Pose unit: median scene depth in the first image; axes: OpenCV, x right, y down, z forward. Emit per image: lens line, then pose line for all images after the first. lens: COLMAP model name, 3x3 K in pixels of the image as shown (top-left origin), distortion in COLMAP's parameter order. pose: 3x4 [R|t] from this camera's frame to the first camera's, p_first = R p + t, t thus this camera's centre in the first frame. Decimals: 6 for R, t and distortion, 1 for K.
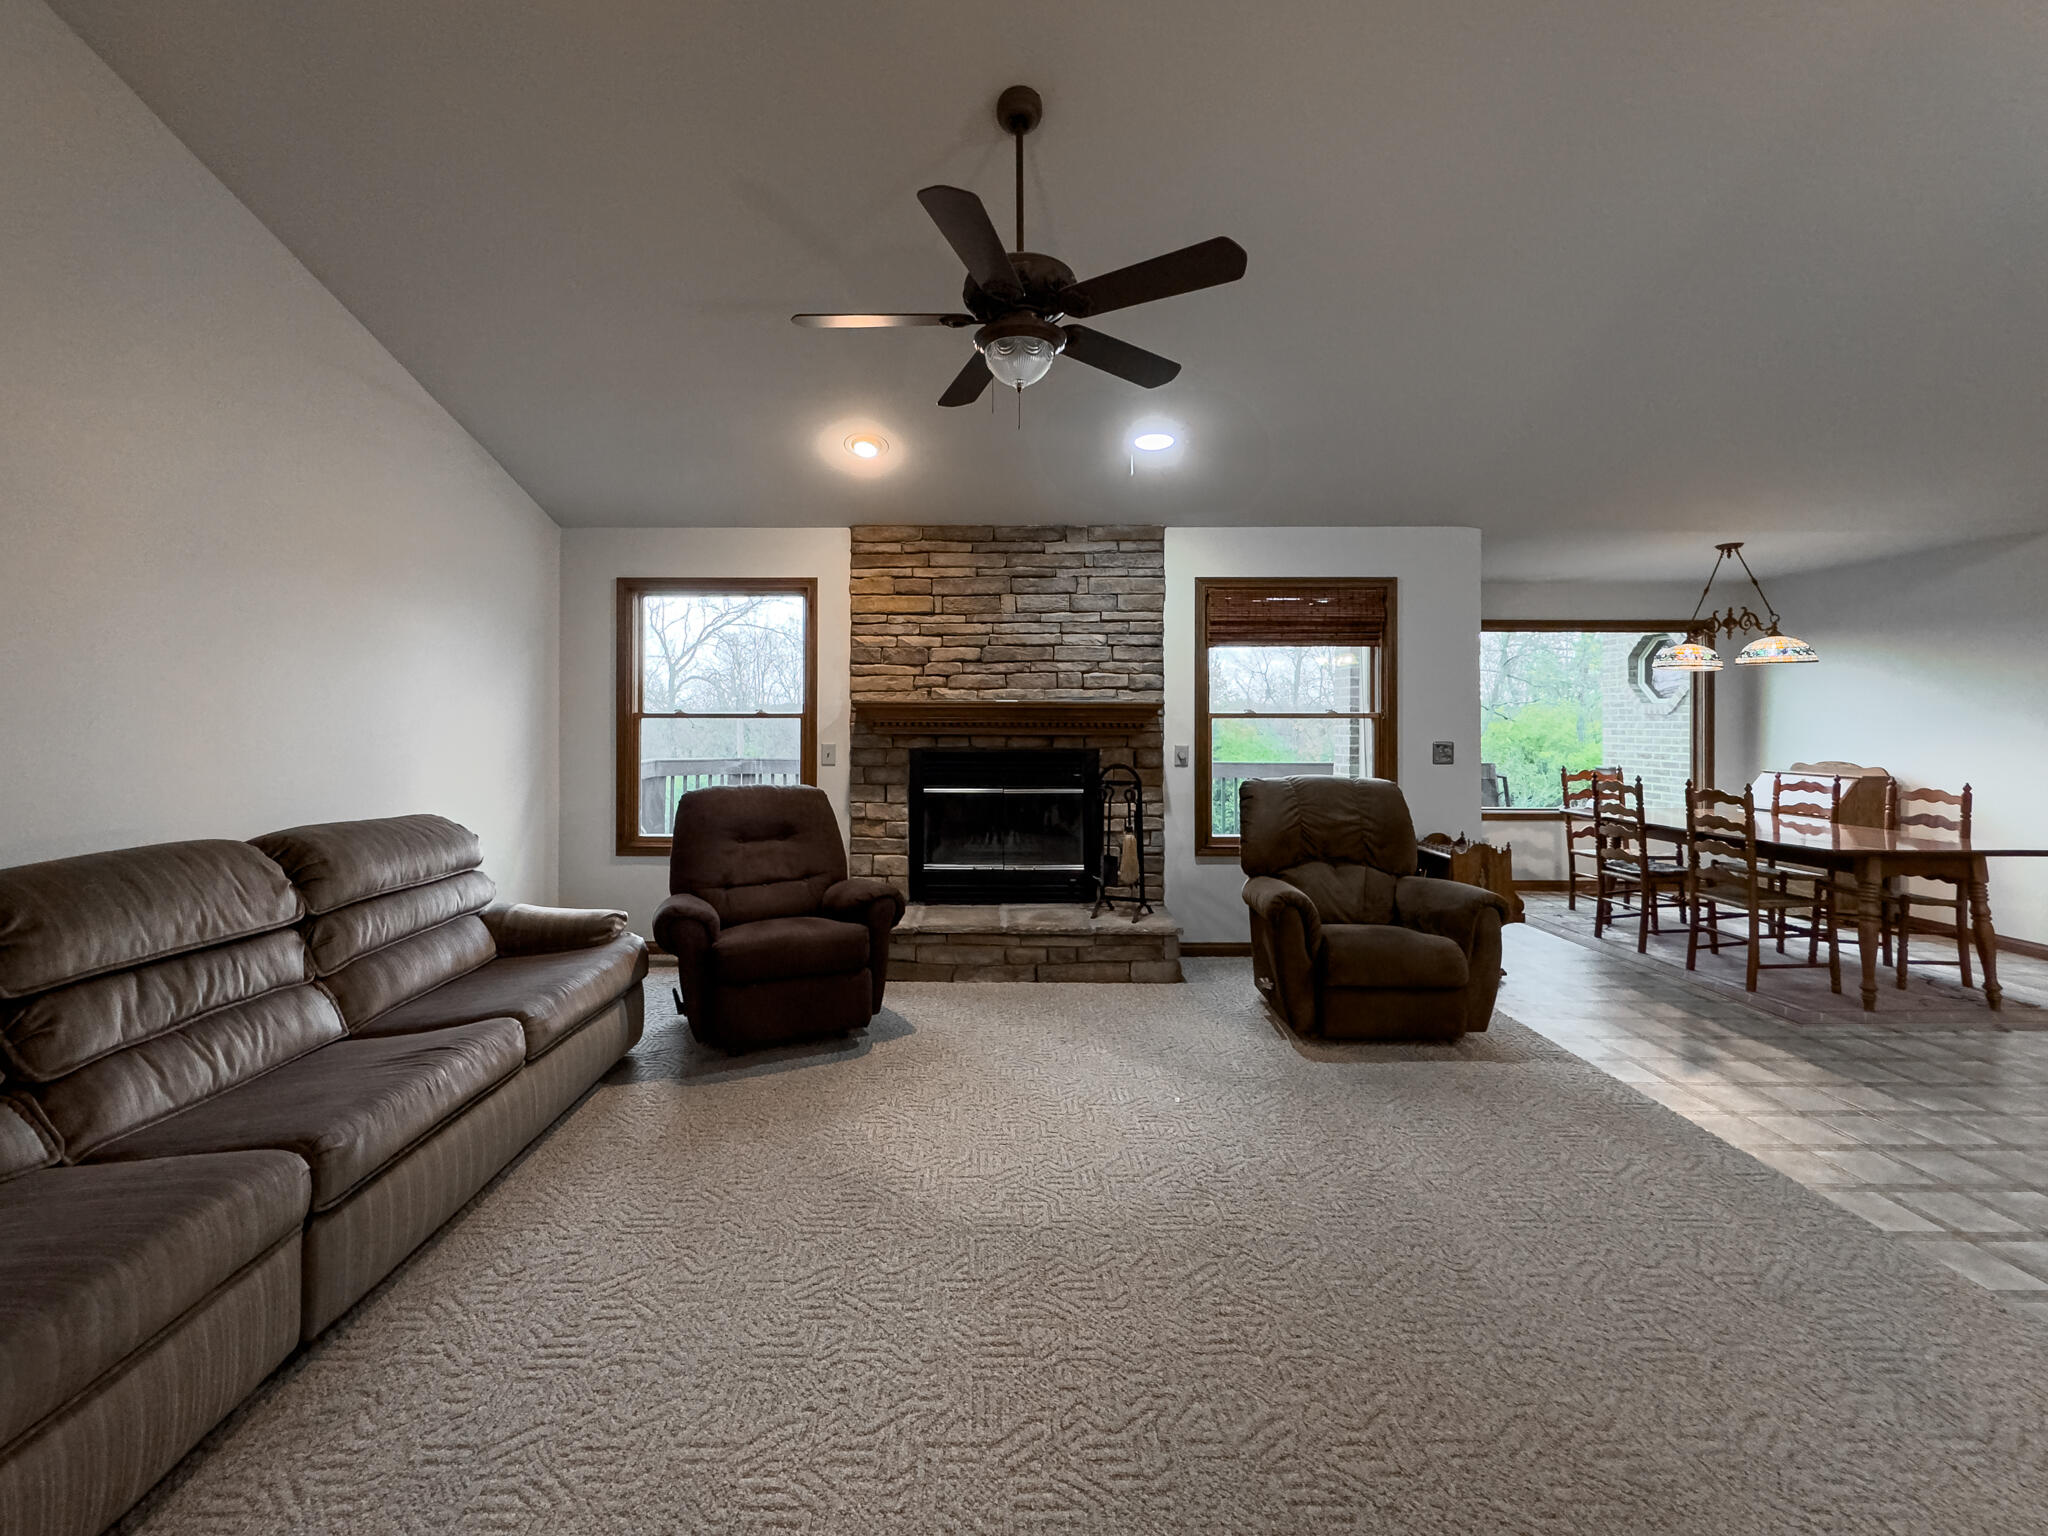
lens RADIAL K [[842.3, 0, 1020.3], [0, 842.3, 715.0], [0, 0, 1]] dist [-0.001583, 0.000245]
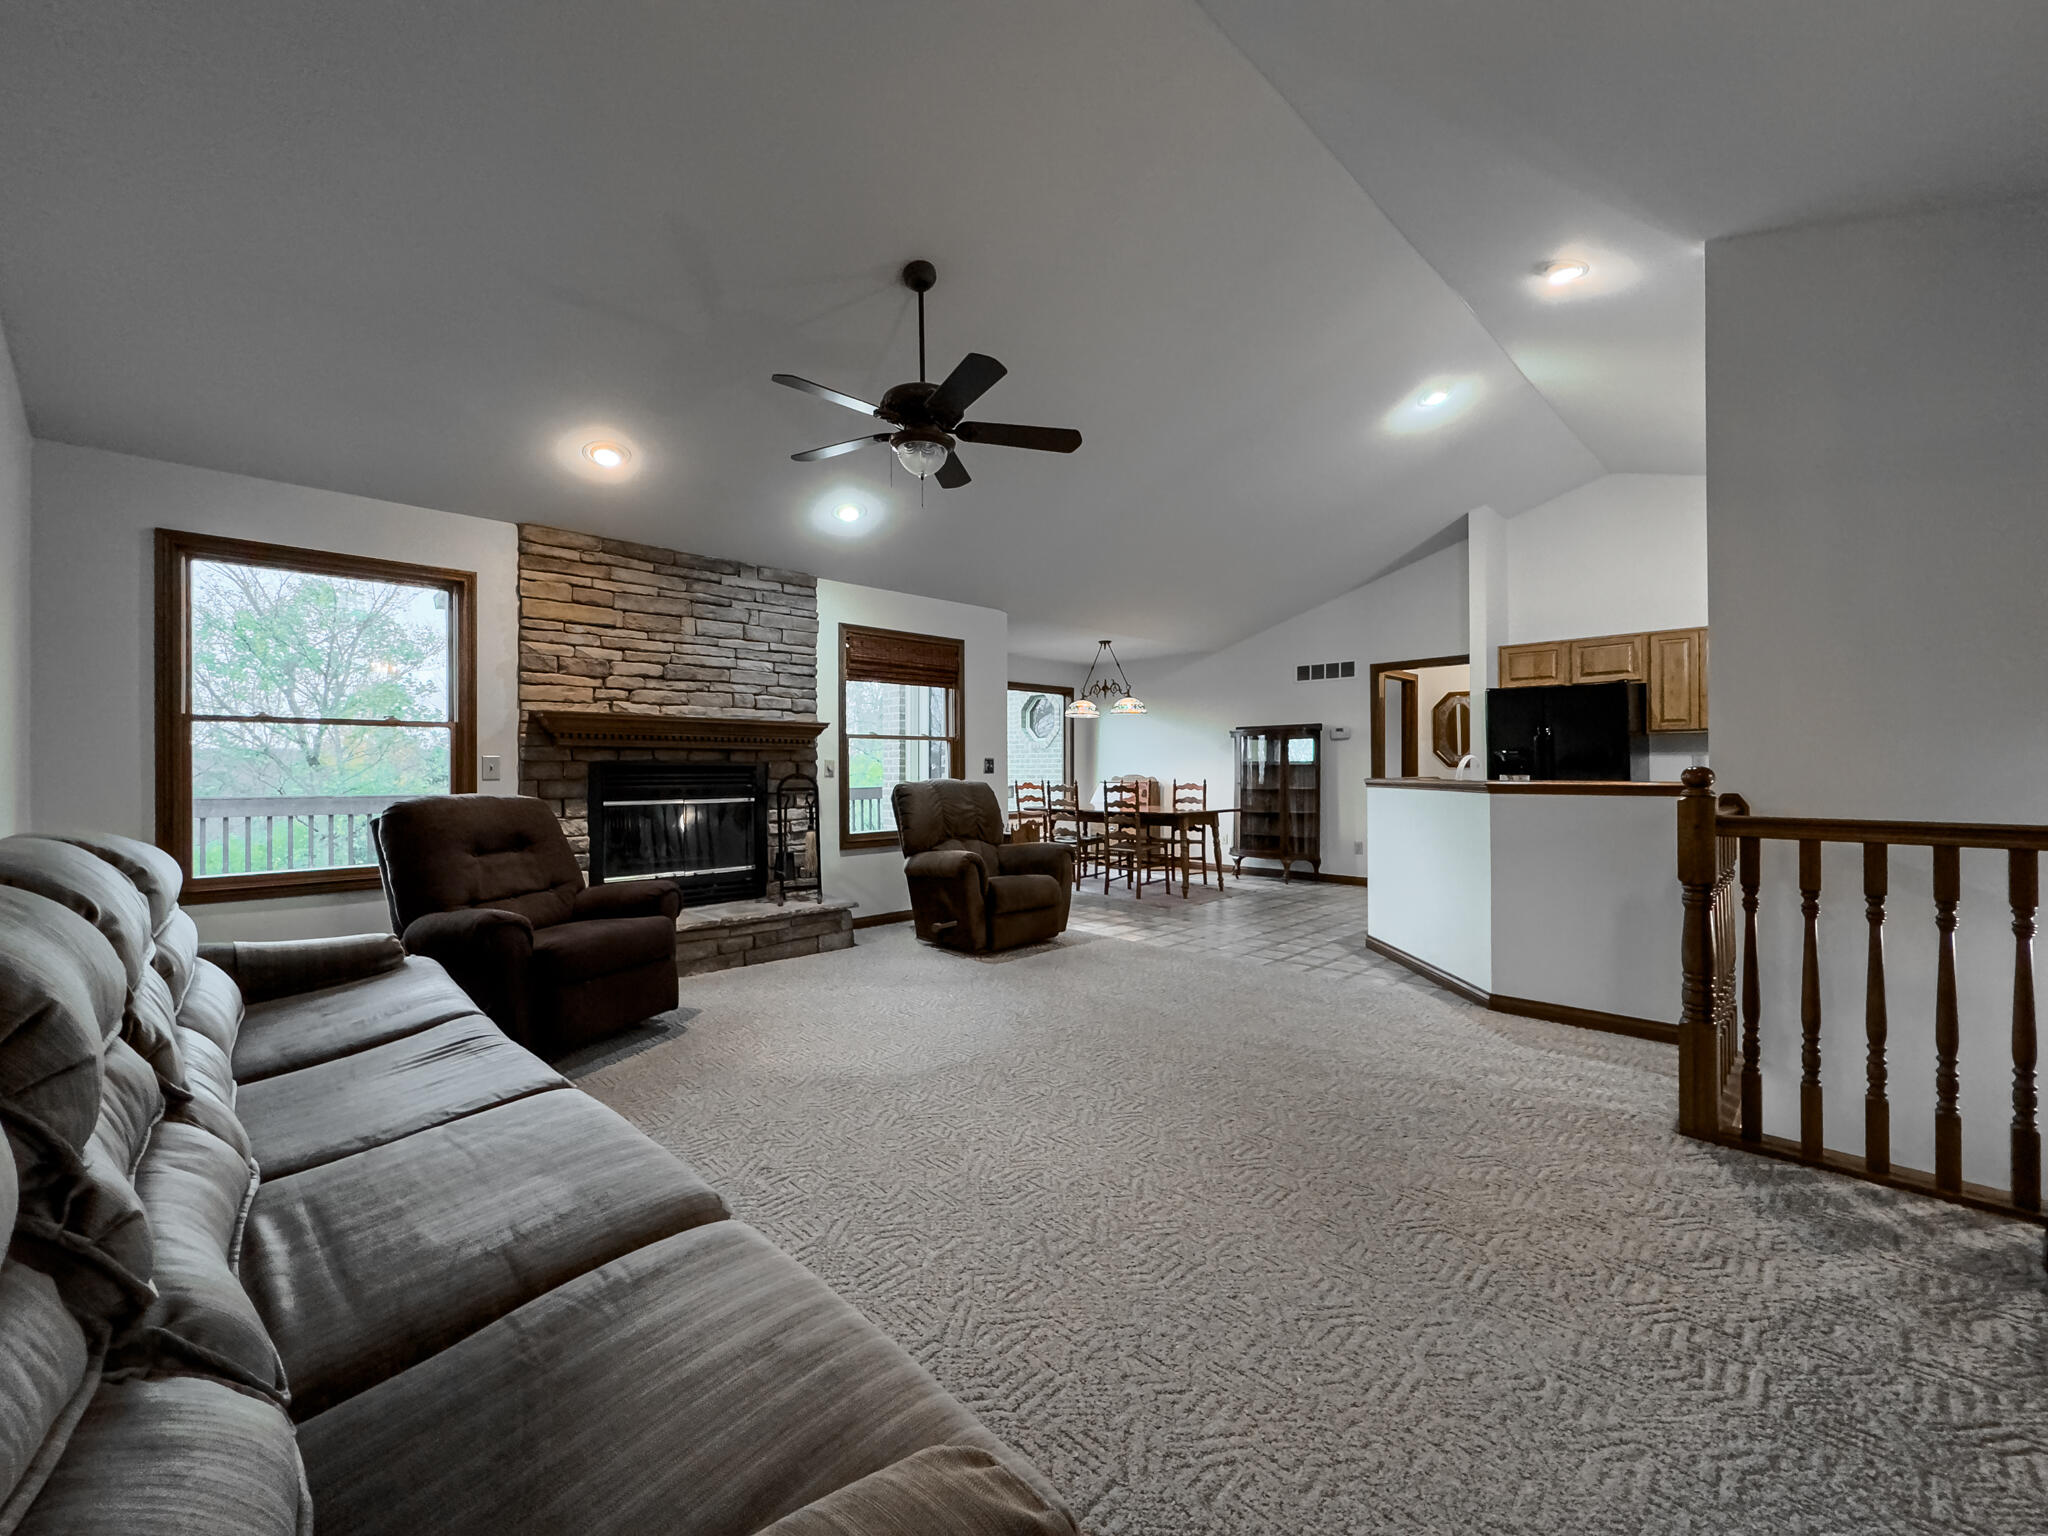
lens RADIAL K [[821.8, 0, 1036.9], [0, 821.8, 763.0], [0, 0, 1]] dist [-0.002626, 0.001384]
pose [[0.706038, -0.000499, 0.708174, -0.441084], [0.003767, 0.999988, -0.003051, 0.046328], [-0.708164, 0.004821, 0.706032, -0.047102]]
